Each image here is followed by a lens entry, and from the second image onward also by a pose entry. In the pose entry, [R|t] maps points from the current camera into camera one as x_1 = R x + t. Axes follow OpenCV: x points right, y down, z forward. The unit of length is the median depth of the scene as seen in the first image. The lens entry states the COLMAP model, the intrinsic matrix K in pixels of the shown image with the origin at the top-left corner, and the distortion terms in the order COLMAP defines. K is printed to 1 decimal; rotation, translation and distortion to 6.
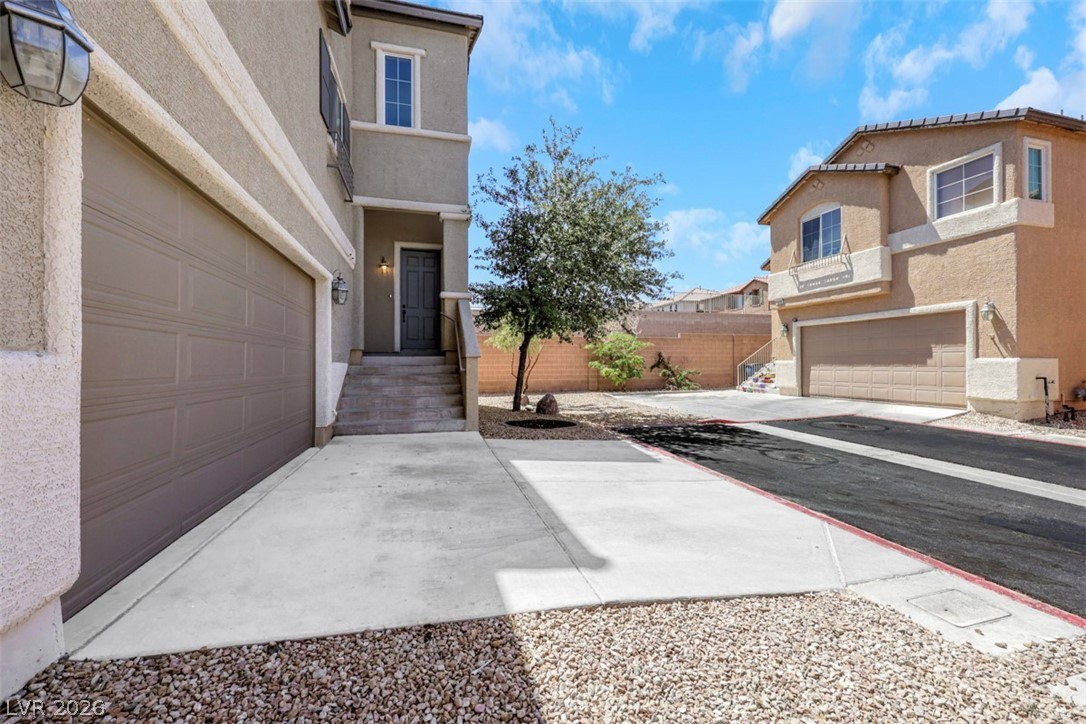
lens RADIAL K [[426.9, 0, 544.7], [0, 426.9, 362.9], [0, 0, 1]] dist [-0.001638, -0.000037]
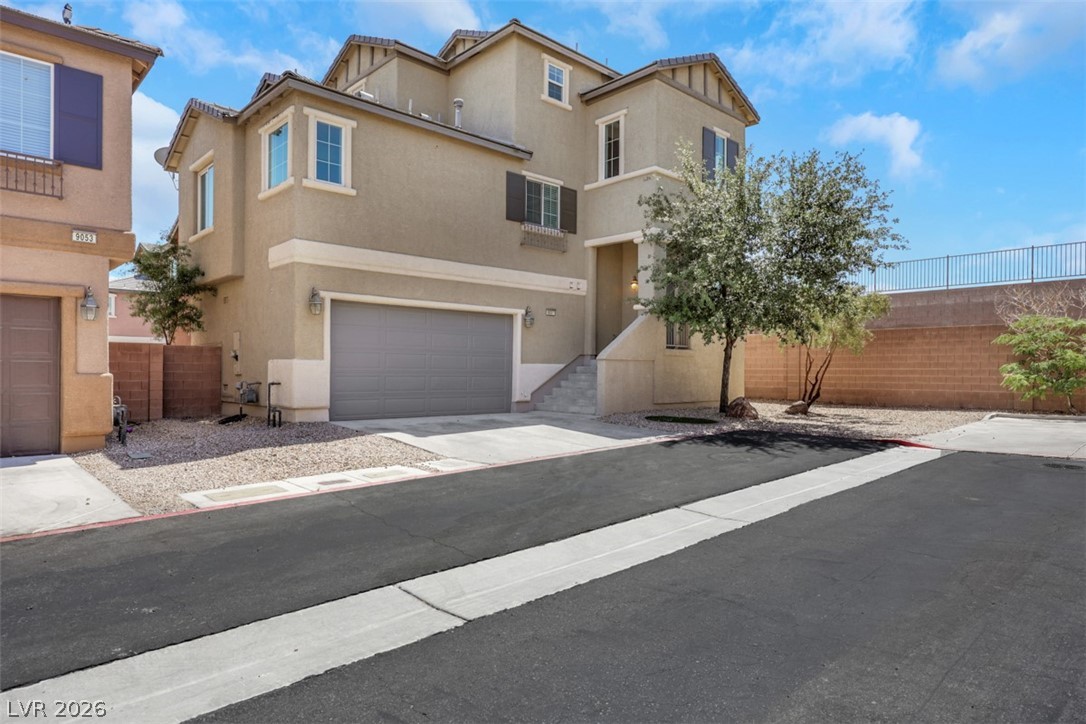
lens RADIAL K [[634.9, 0, 544.0], [0, 634.9, 366.2], [0, 0, 1]] dist [0.000818, 0.000138]
pose [[0.475781, -0.000934, -0.879563, 1.210774], [-0.003695, 0.999988, -0.003061, 0.012095], [0.879556, 0.004707, 0.475772, -0.070615]]
